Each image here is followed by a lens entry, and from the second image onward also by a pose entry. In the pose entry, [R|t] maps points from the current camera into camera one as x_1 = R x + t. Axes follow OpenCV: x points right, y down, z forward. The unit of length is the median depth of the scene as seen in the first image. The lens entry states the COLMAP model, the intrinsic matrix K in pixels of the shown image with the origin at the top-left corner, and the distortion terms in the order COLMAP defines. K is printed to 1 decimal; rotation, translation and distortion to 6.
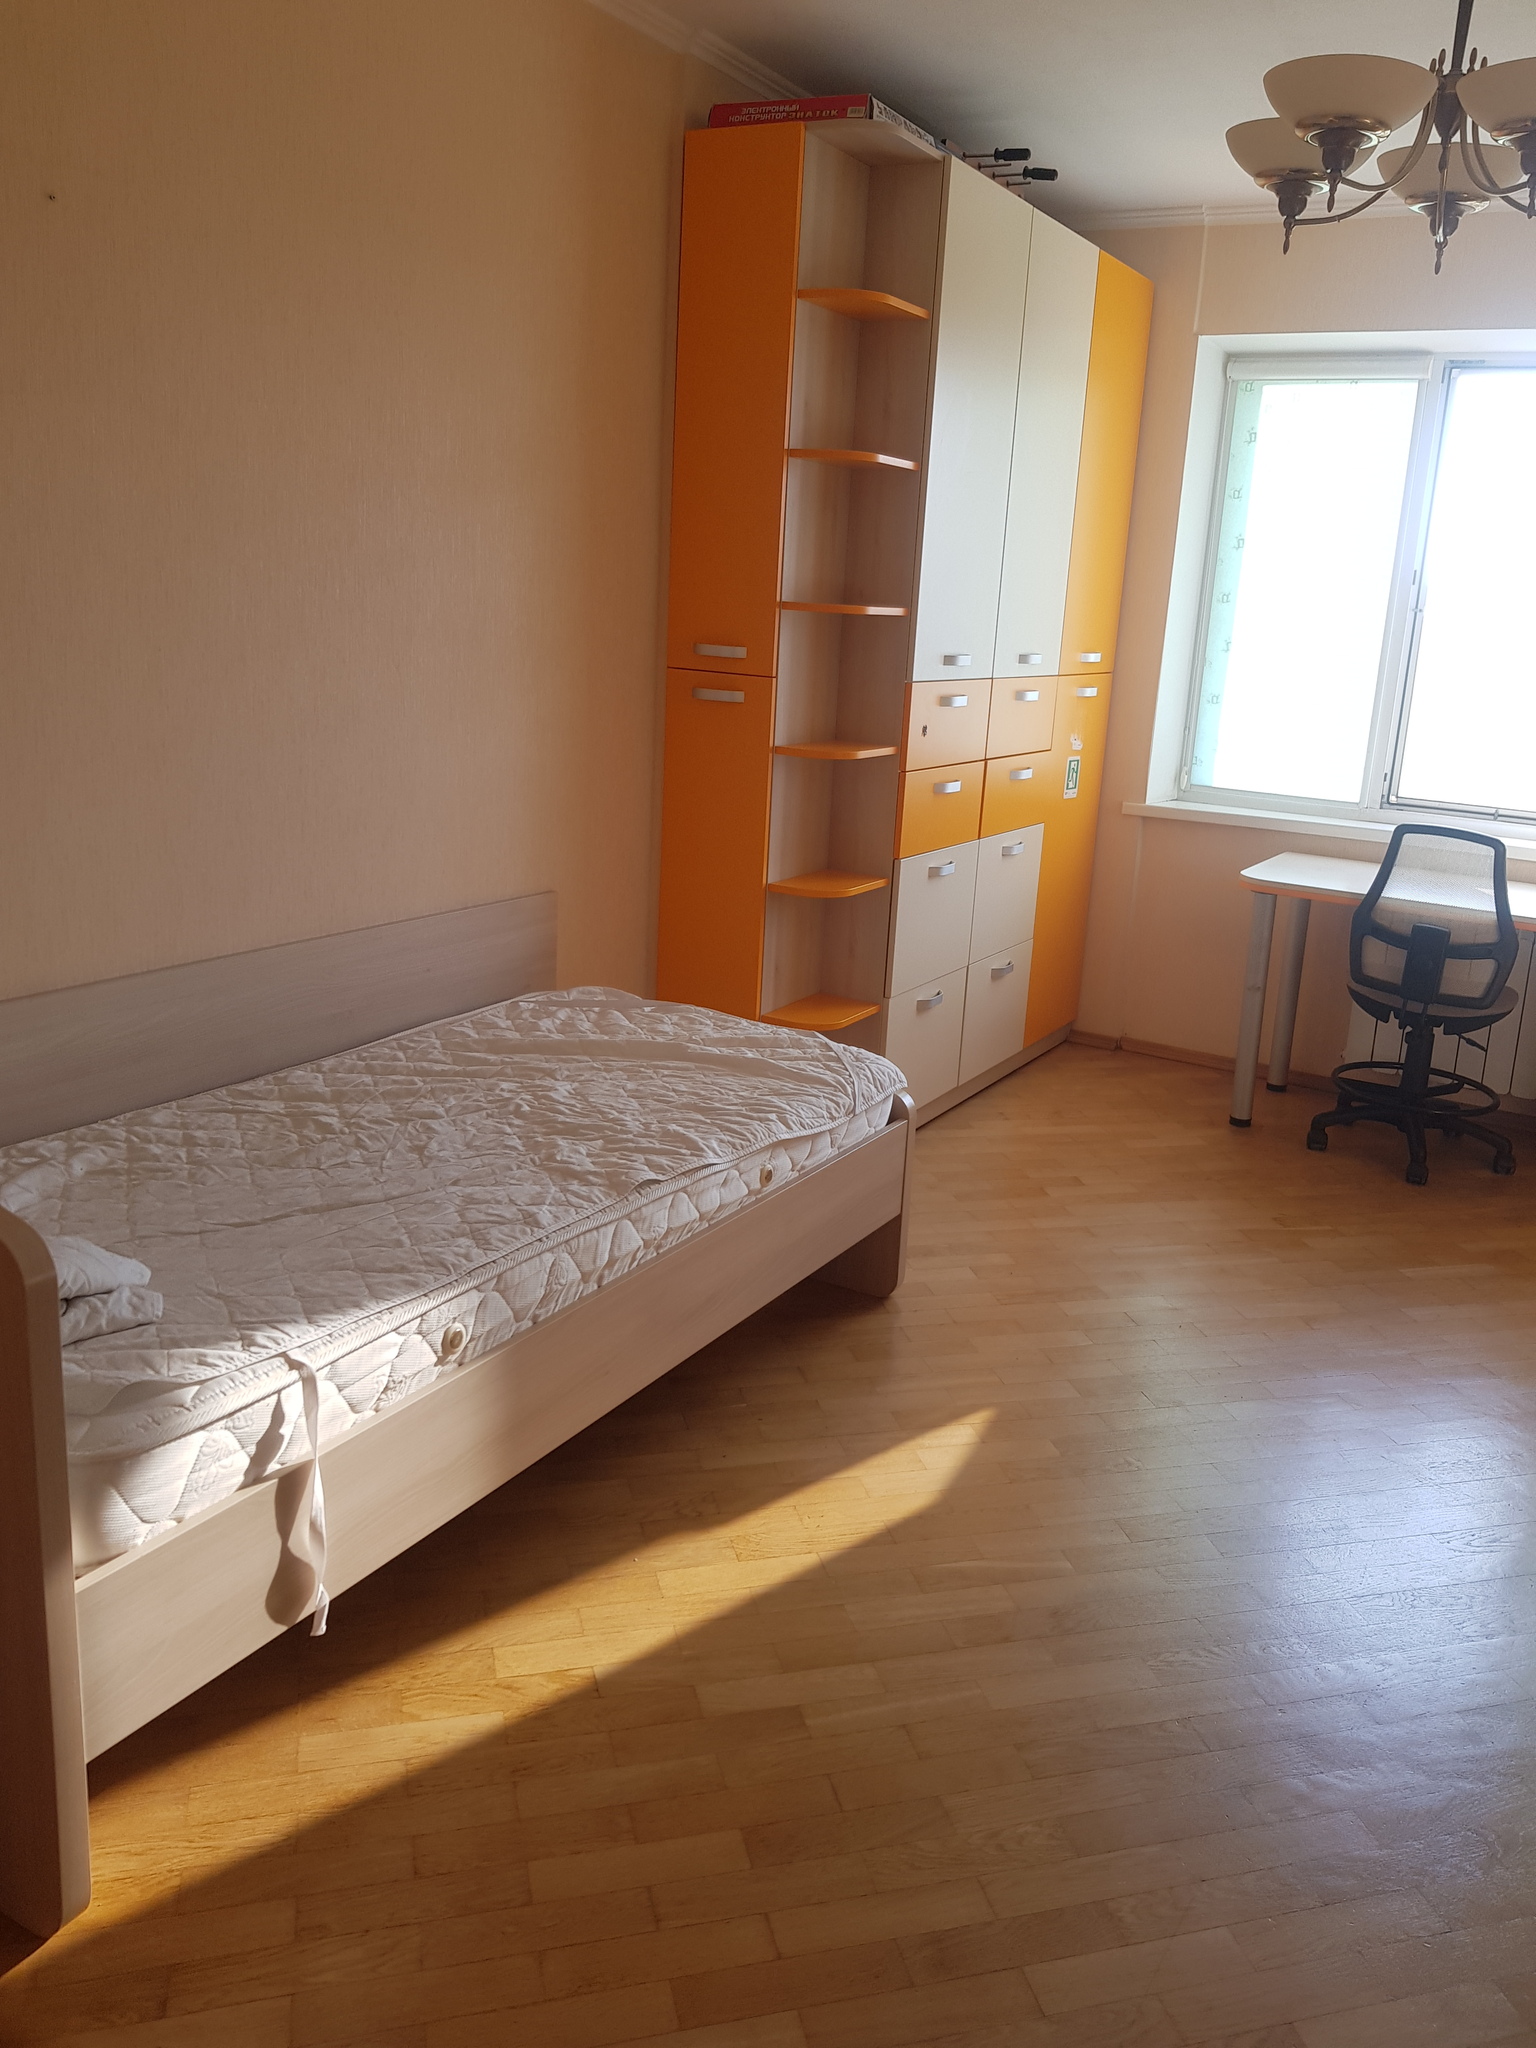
lens RADIAL K [[1603.9, 0, 820.0], [0, 1603.9, 972.9], [0, 0, 1]] dist [0.091264, -0.152401]
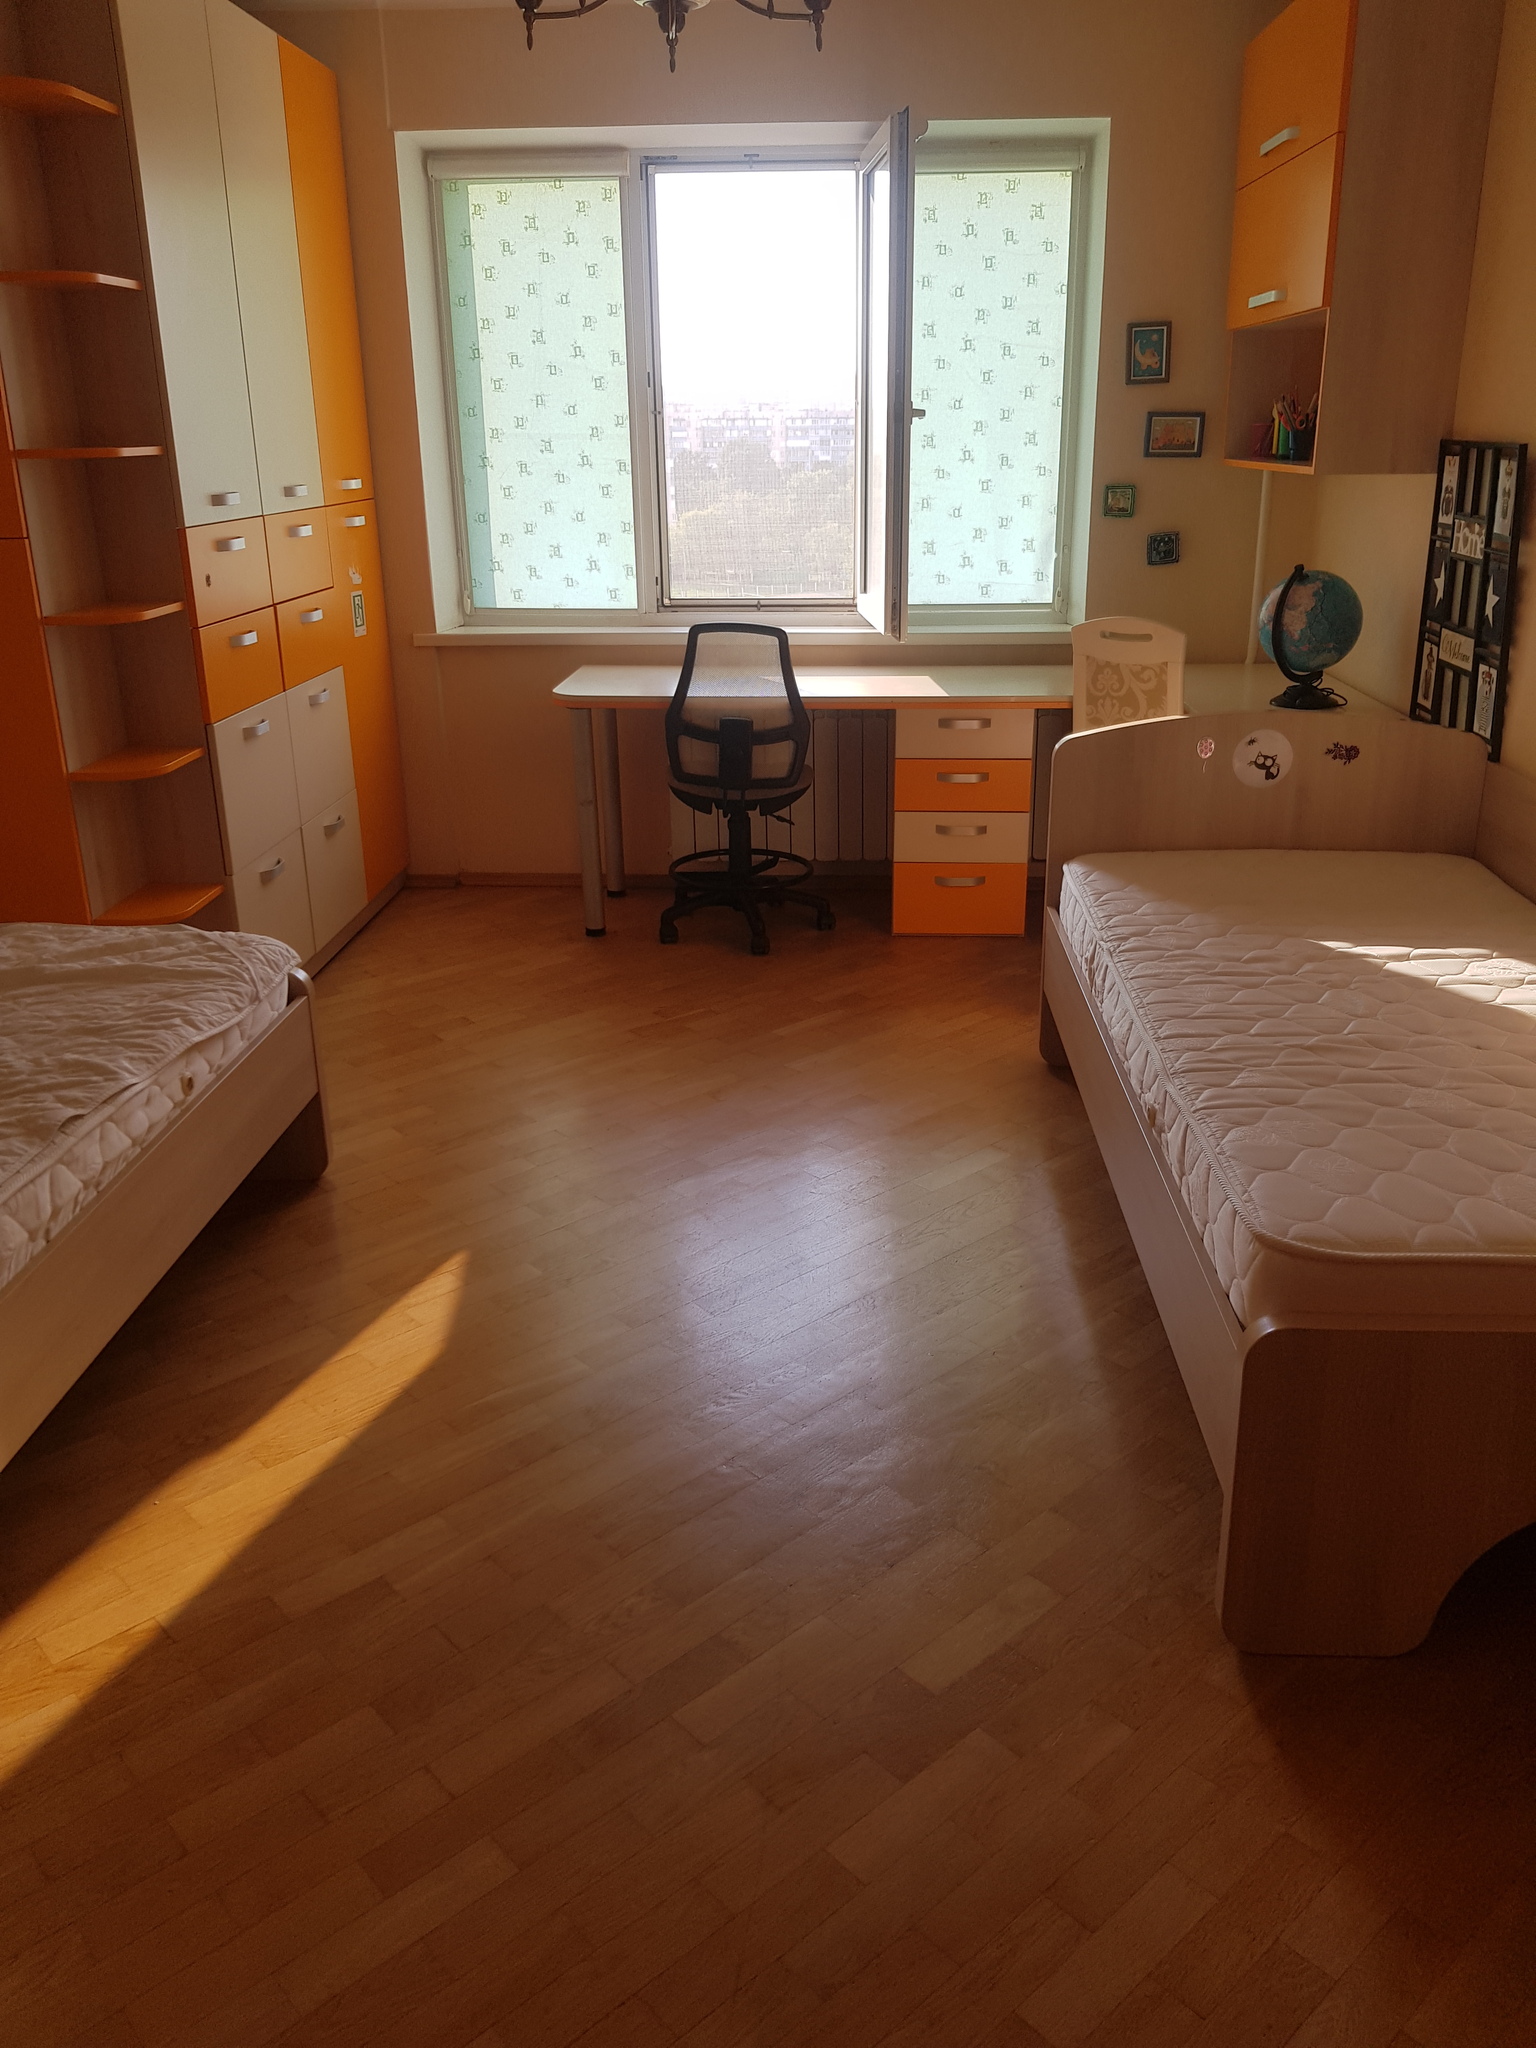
lens RADIAL K [[1603.9, 0, 787.4], [0, 1603.9, 999.5], [0, 0, 1]] dist [0.091264, -0.152401]
pose [[0.891631, -0.215178, 0.398362, -0.073045], [0.165914, 0.973928, 0.154716, -0.007393], [-0.421267, -0.071856, 0.904086, 0.006583]]
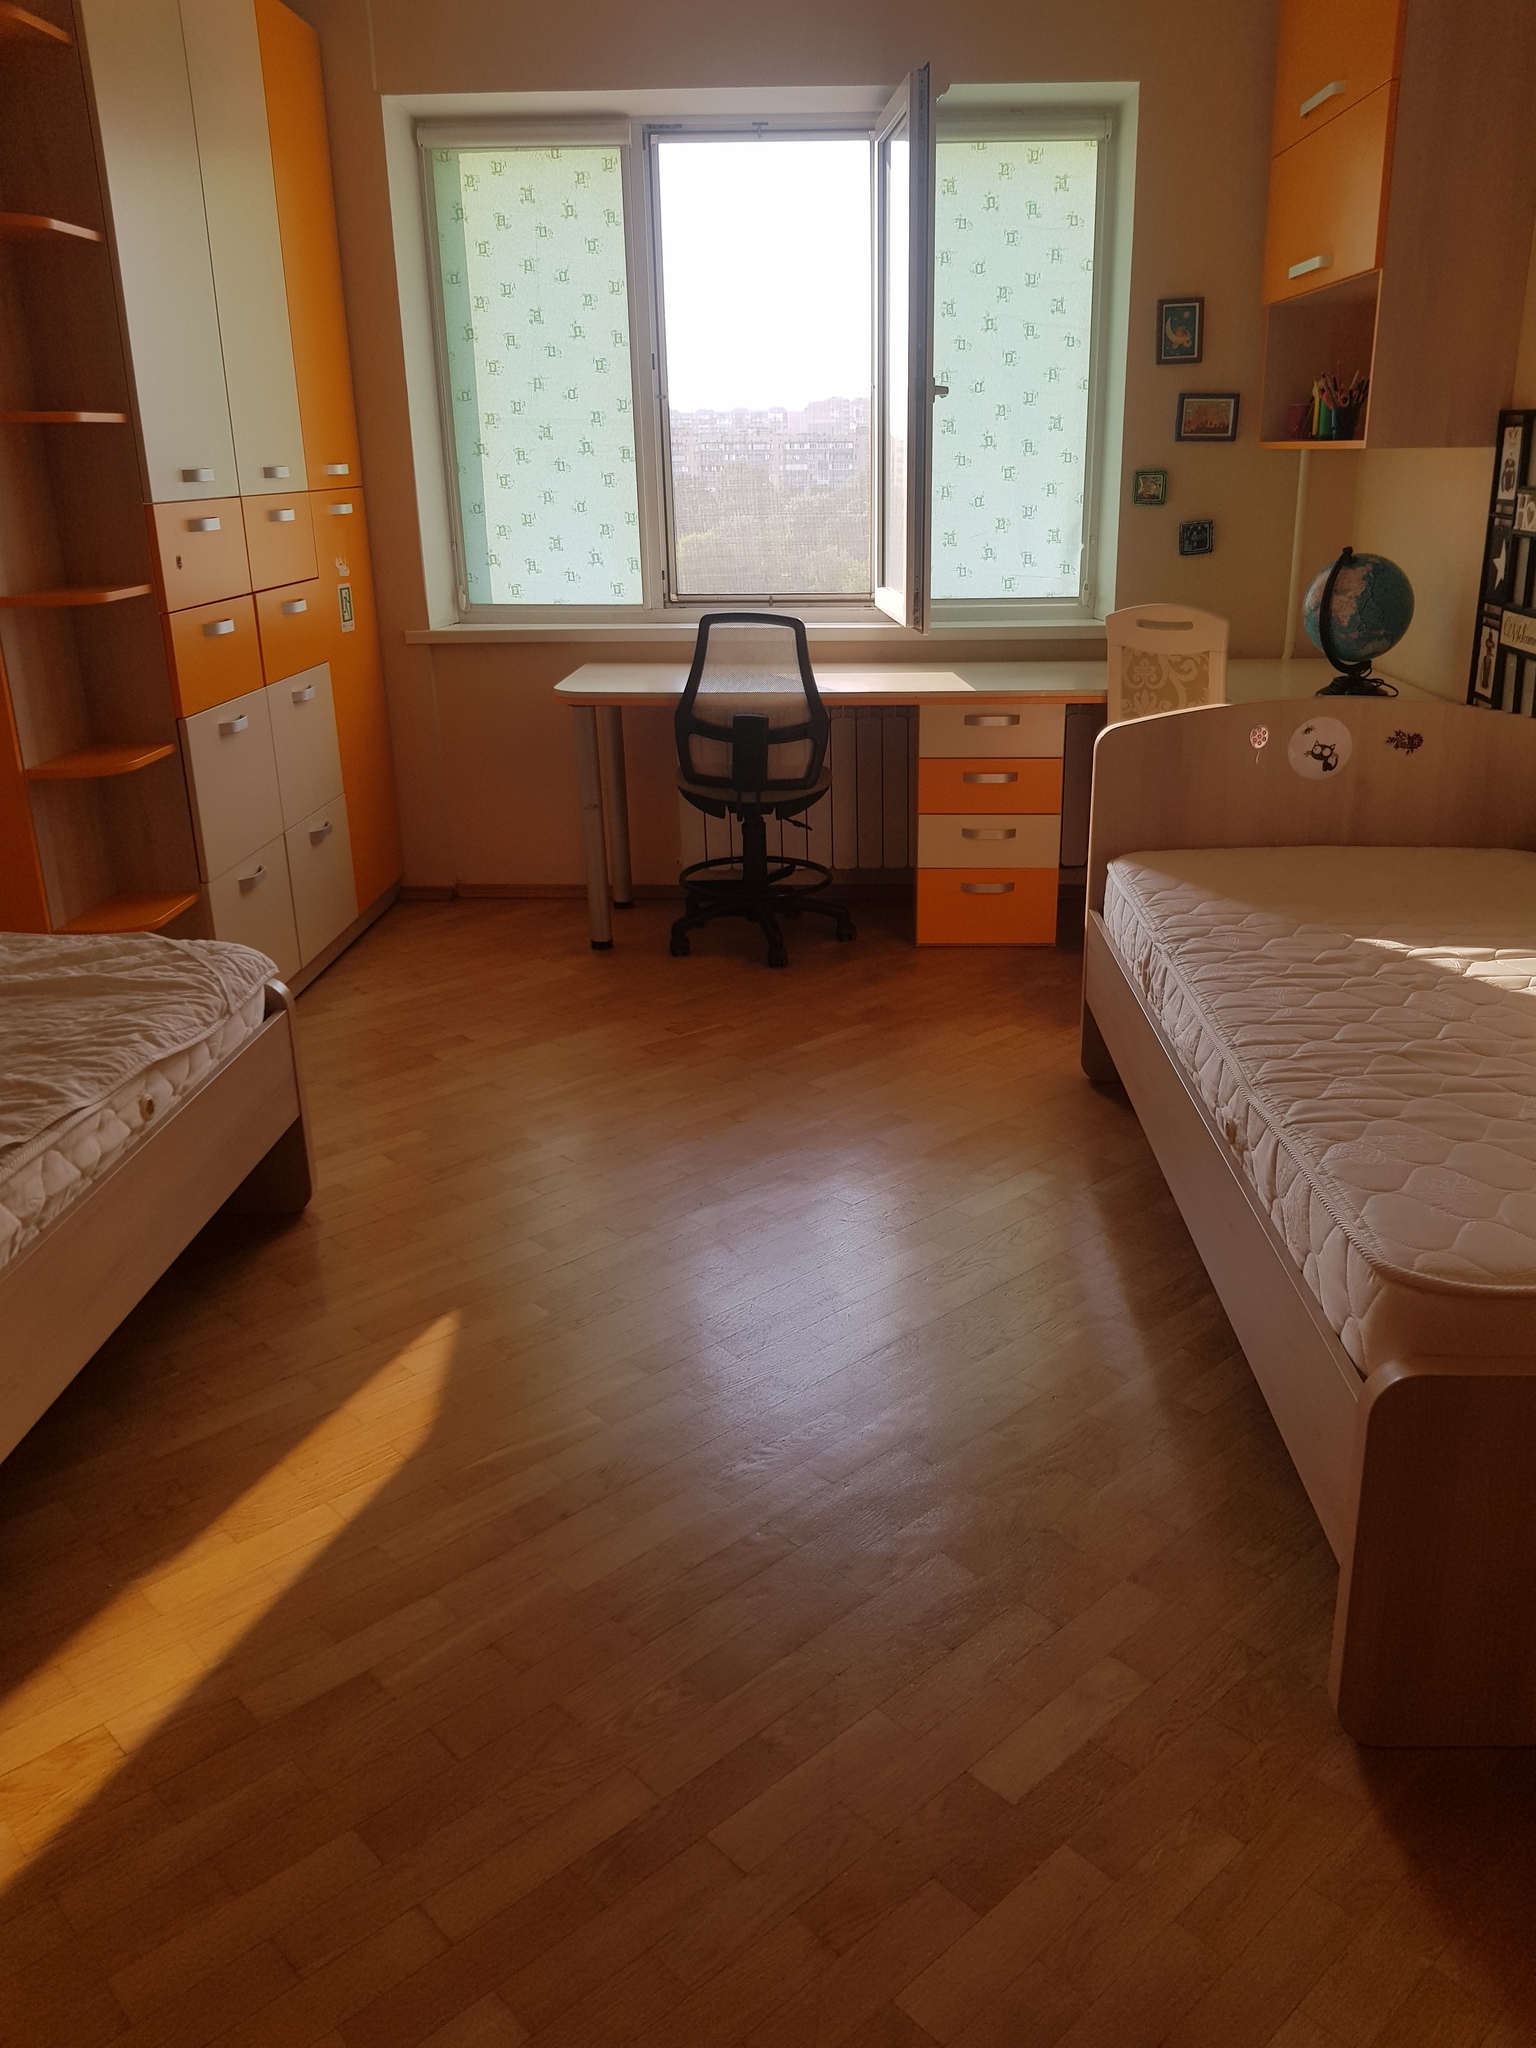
lens RADIAL K [[1603.9, 0, 820.4], [0, 1603.9, 1016.4], [0, 0, 1]] dist [0.091264, -0.152401]
pose [[0.882150, -0.221413, 0.415677, -0.054317], [0.171895, 0.973079, 0.153520, 0.010160], [-0.438478, -0.063975, 0.896462, 0.084969]]
